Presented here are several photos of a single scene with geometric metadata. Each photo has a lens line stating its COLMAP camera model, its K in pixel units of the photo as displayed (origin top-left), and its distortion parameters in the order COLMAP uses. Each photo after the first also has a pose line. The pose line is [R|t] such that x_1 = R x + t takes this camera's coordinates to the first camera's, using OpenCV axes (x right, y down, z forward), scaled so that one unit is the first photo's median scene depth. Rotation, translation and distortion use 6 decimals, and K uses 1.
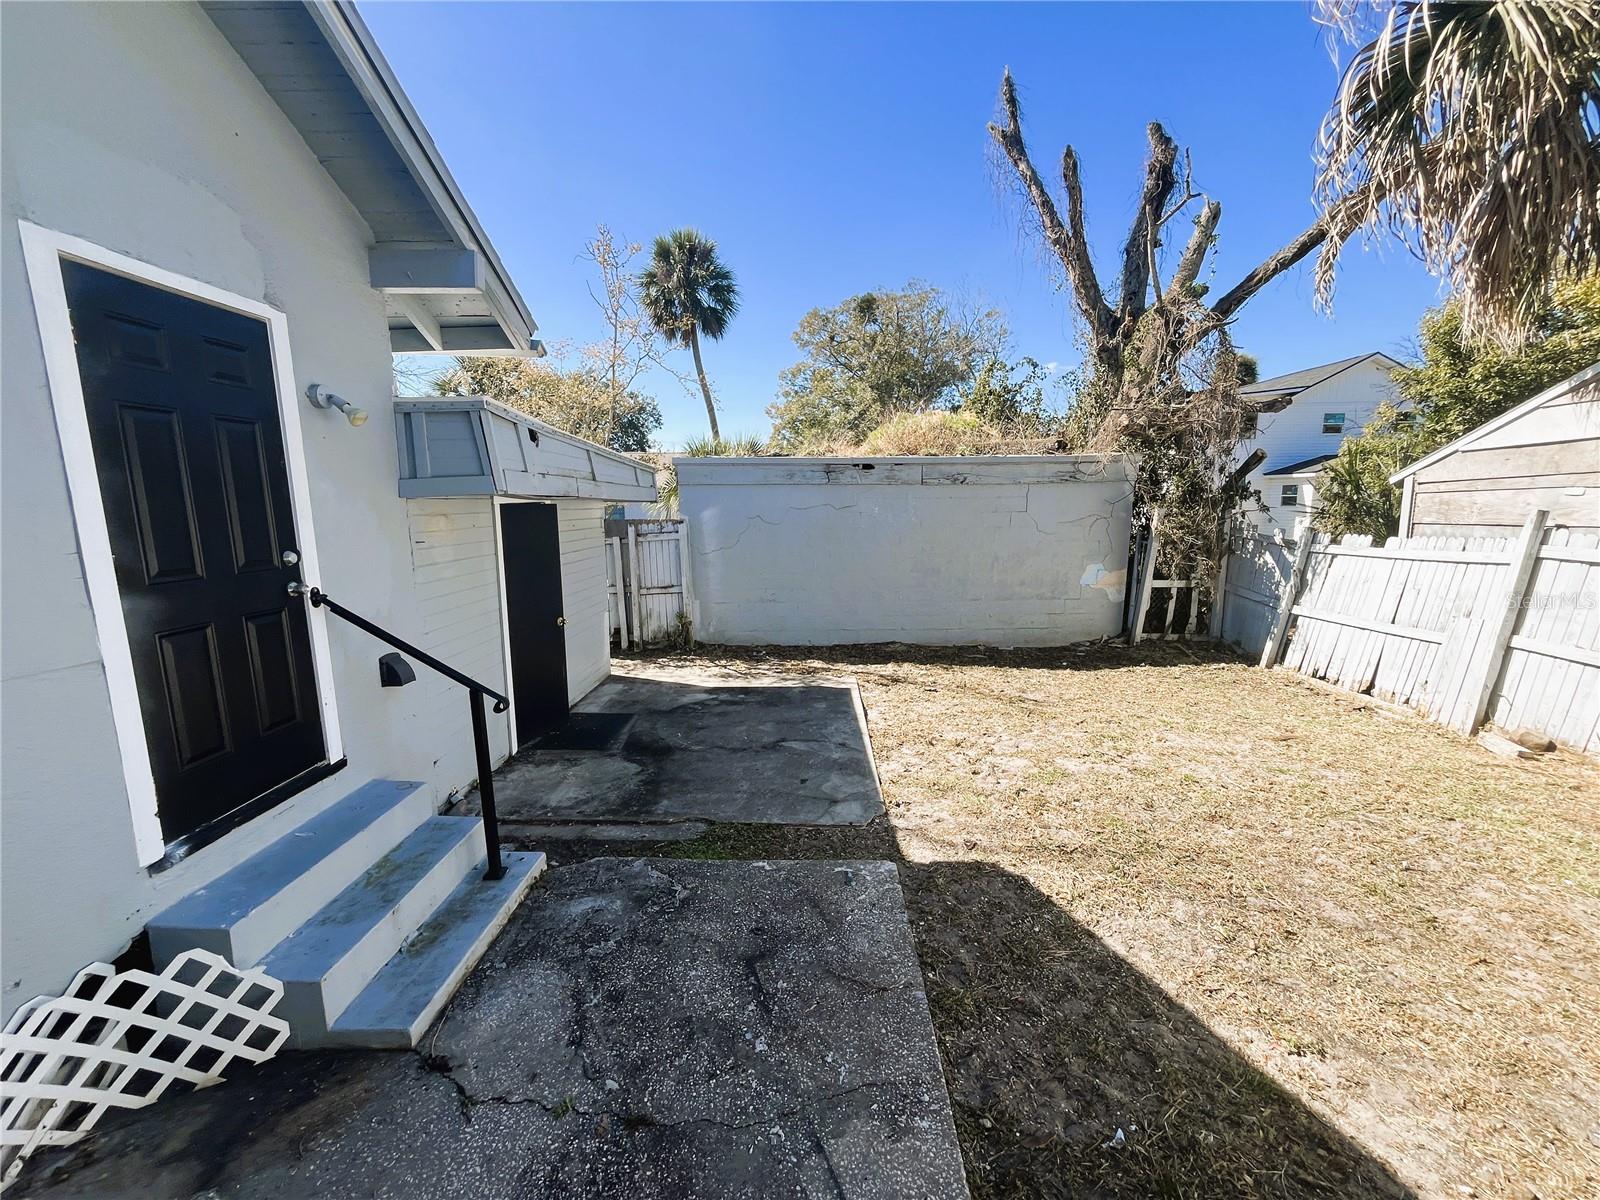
lens RADIAL K [[646.4, 0, 795.1], [0, 646.4, 600.3], [0, 0, 1]] dist [-0.002894, 0.000305]
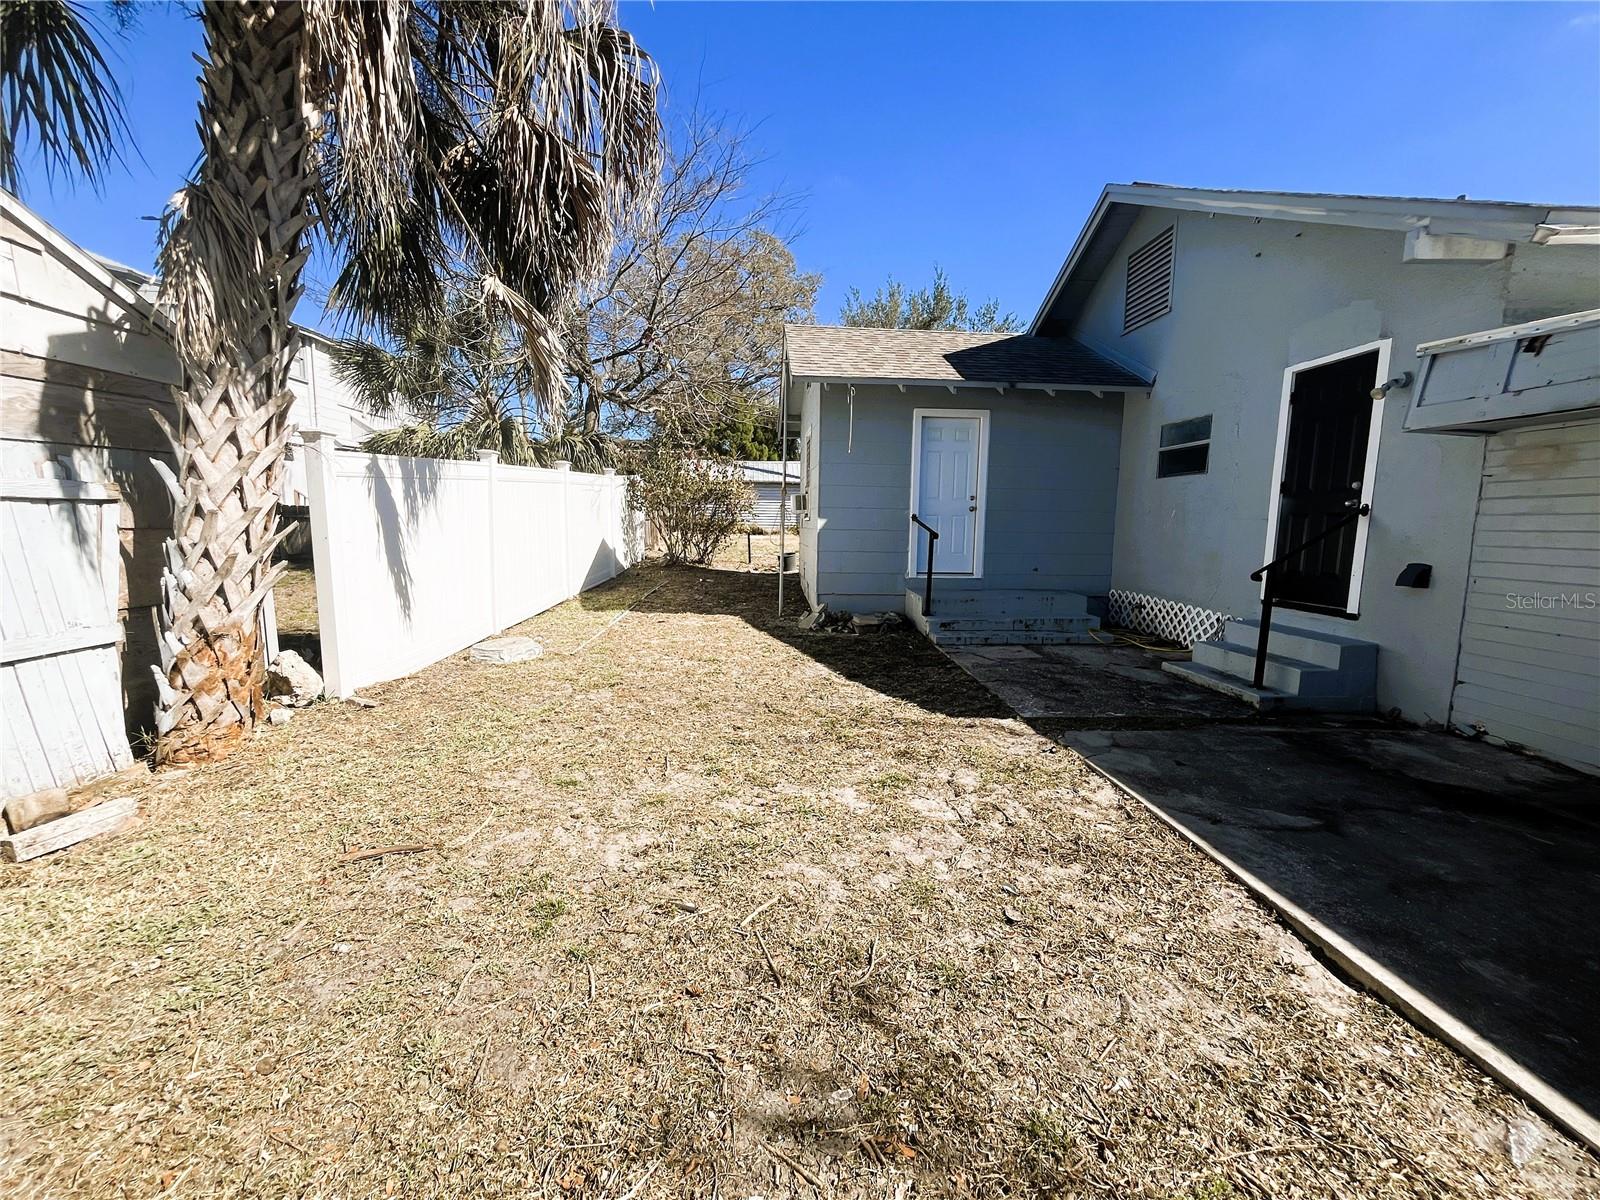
lens RADIAL K [[646.4, 0, 795.1], [0, 646.4, 600.3], [0, 0, 1]] dist [-0.002894, 0.000305]
pose [[-0.995923, 0.009685, -0.089691, 0.824545], [-0.015381, 0.961435, 0.274602, -0.204389], [0.088892, 0.274862, -0.957366, 2.407467]]
